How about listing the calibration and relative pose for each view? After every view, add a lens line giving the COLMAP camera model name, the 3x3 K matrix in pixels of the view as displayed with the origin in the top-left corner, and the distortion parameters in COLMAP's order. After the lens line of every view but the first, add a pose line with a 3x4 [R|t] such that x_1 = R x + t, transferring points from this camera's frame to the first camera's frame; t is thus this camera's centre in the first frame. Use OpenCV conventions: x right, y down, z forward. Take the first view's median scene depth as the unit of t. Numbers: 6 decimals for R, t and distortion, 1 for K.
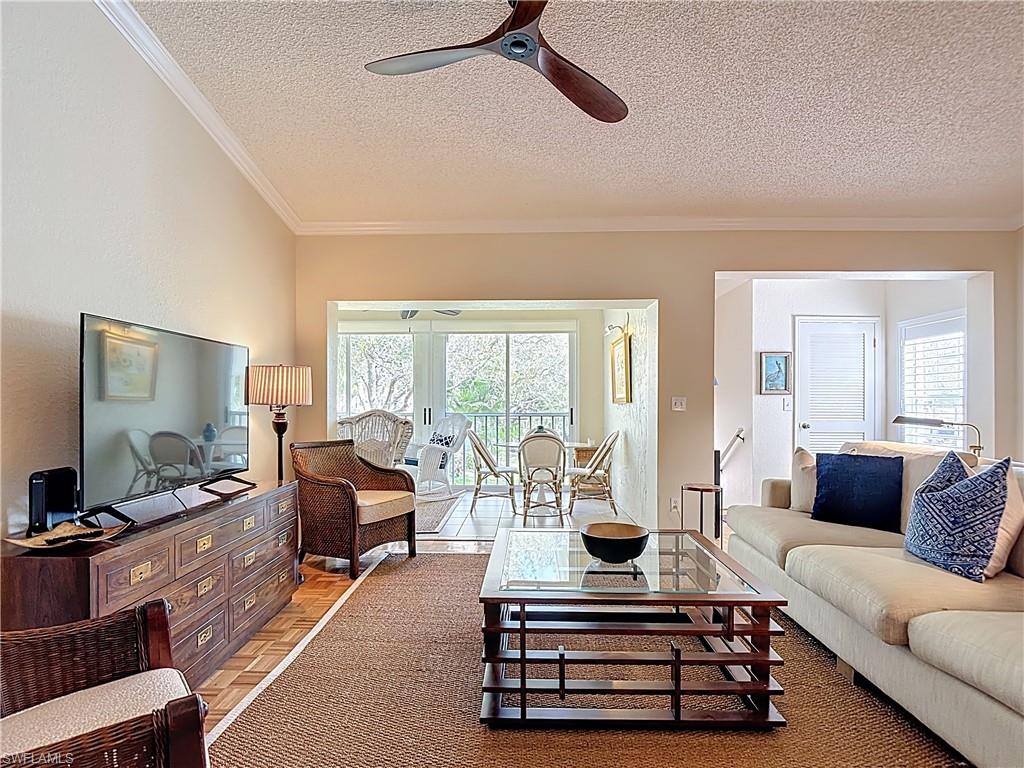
lens RADIAL K [[541.2, 0, 505.1], [0, 541.2, 404.1], [0, 0, 1]] dist [-0.008948, -0.006973]
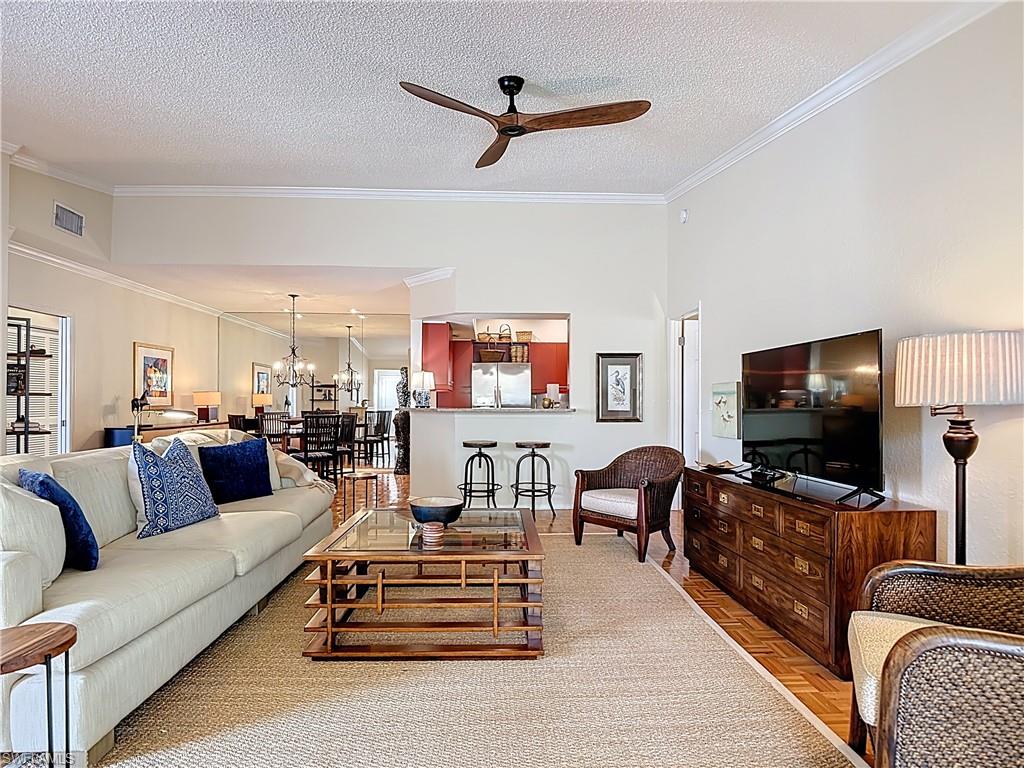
lens RADIAL K [[541.2, 0, 507.5], [0, 541.2, 396.5], [0, 0, 1]] dist [-0.008948, -0.006973]
pose [[-0.997549, -0.003927, -0.069863, 0.054392], [-0.003439, 0.999969, -0.007098, -0.001784], [0.069889, -0.006840, -0.997531, 0.978265]]
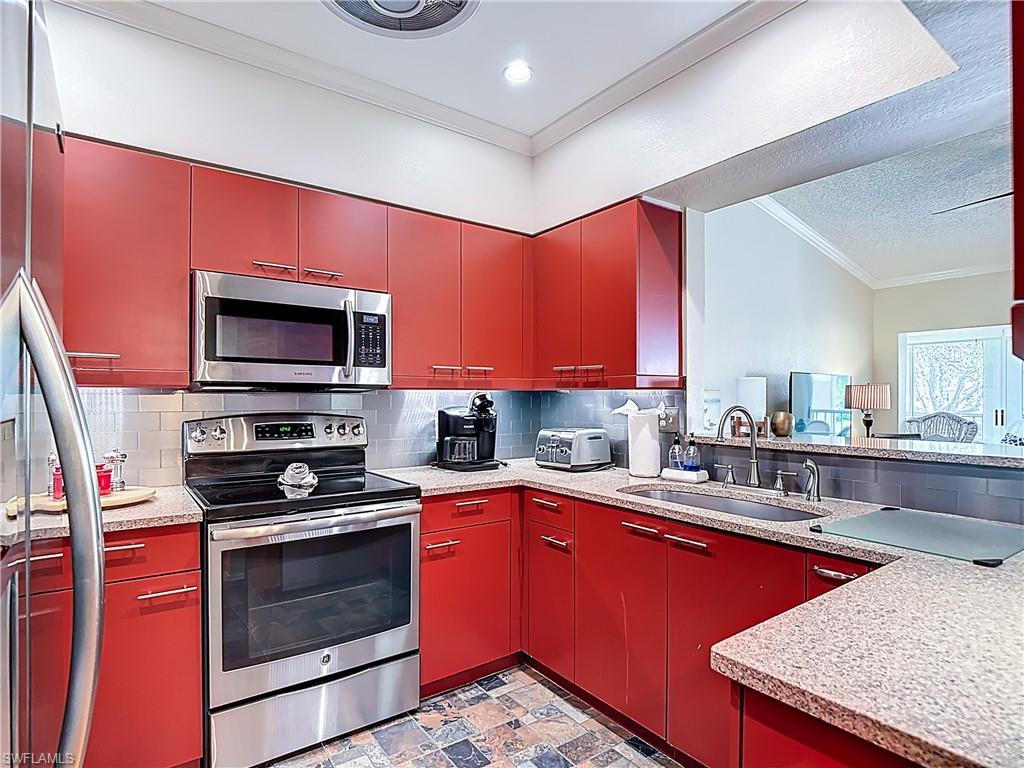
lens RADIAL K [[541.2, 0, 520.7], [0, 541.2, 395.4], [0, 0, 1]] dist [-0.008948, -0.006973]
pose [[0.624611, -0.000034, -0.780936, 0.116794], [-0.003929, 0.999987, -0.003186, -0.018294], [0.780926, 0.005058, 0.624603, -0.504358]]
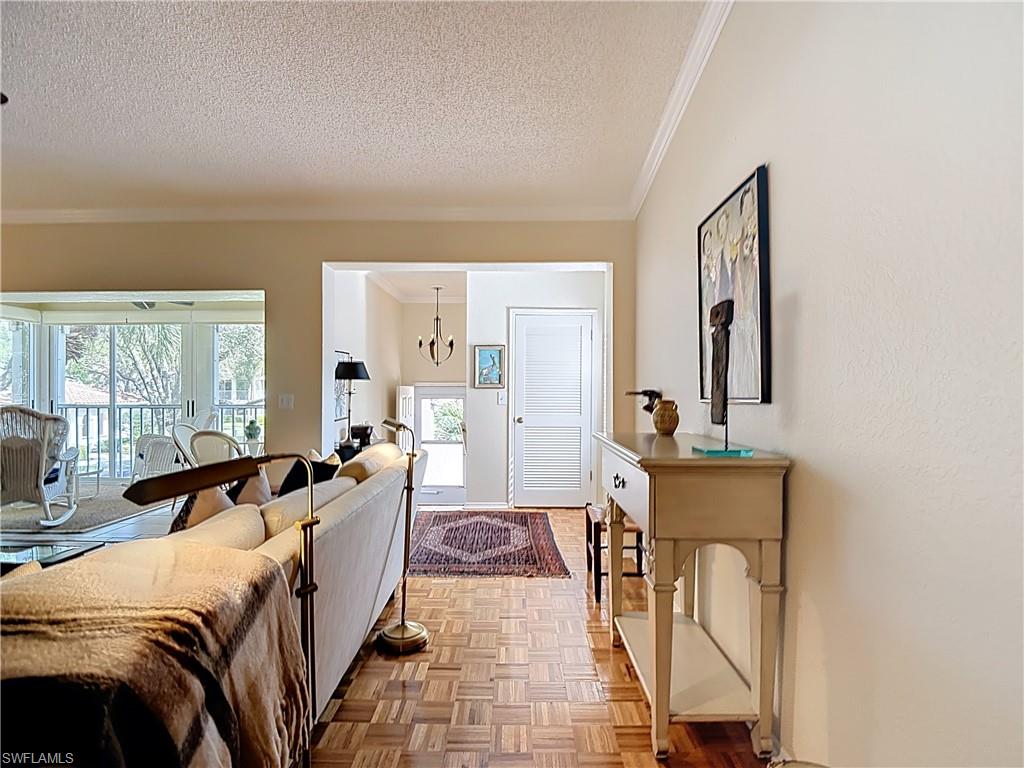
lens RADIAL K [[541.2, 0, 517.8], [0, 541.2, 398.7], [0, 0, 1]] dist [-0.008948, -0.006973]
pose [[0.999562, 0.000482, 0.029606, 0.559041], [-0.000912, 0.999894, 0.014524, -0.014413], [-0.029596, -0.014544, 0.999456, 0.020490]]
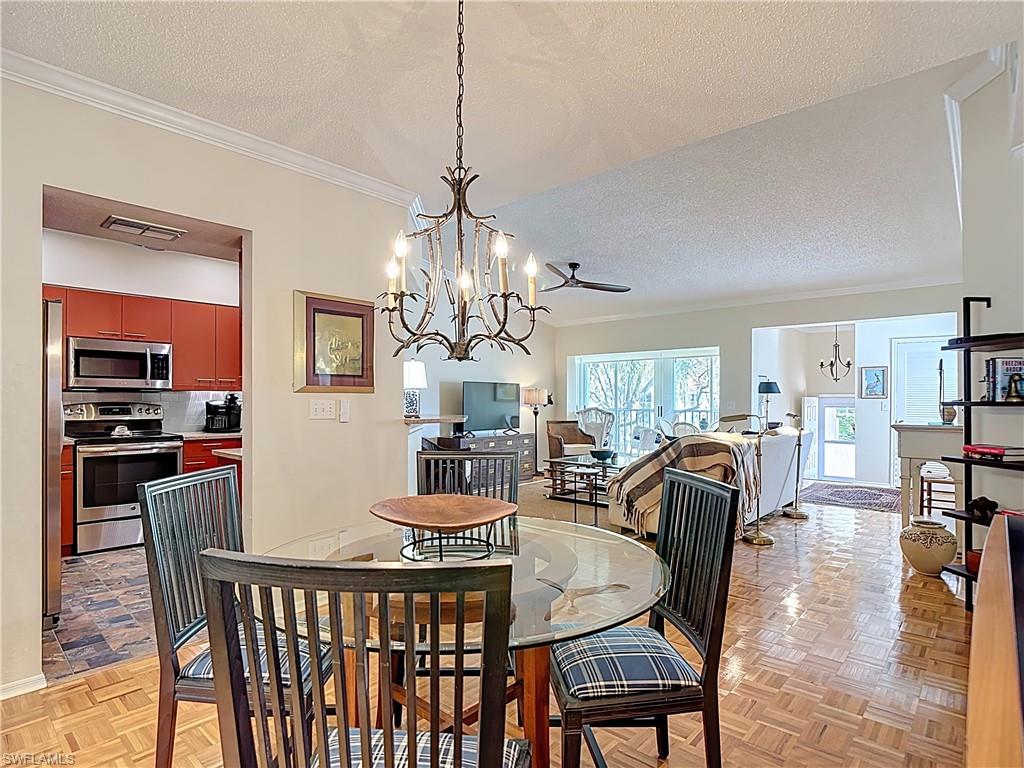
lens RADIAL K [[541.2, 0, 514.4], [0, 541.2, 398.3], [0, 0, 1]] dist [-0.008948, -0.006973]
pose [[0.766050, 0.000353, -0.642781, 0.721423], [-0.003991, 0.999983, -0.004206, -0.009953], [0.642769, 0.005787, 0.766038, -0.633827]]
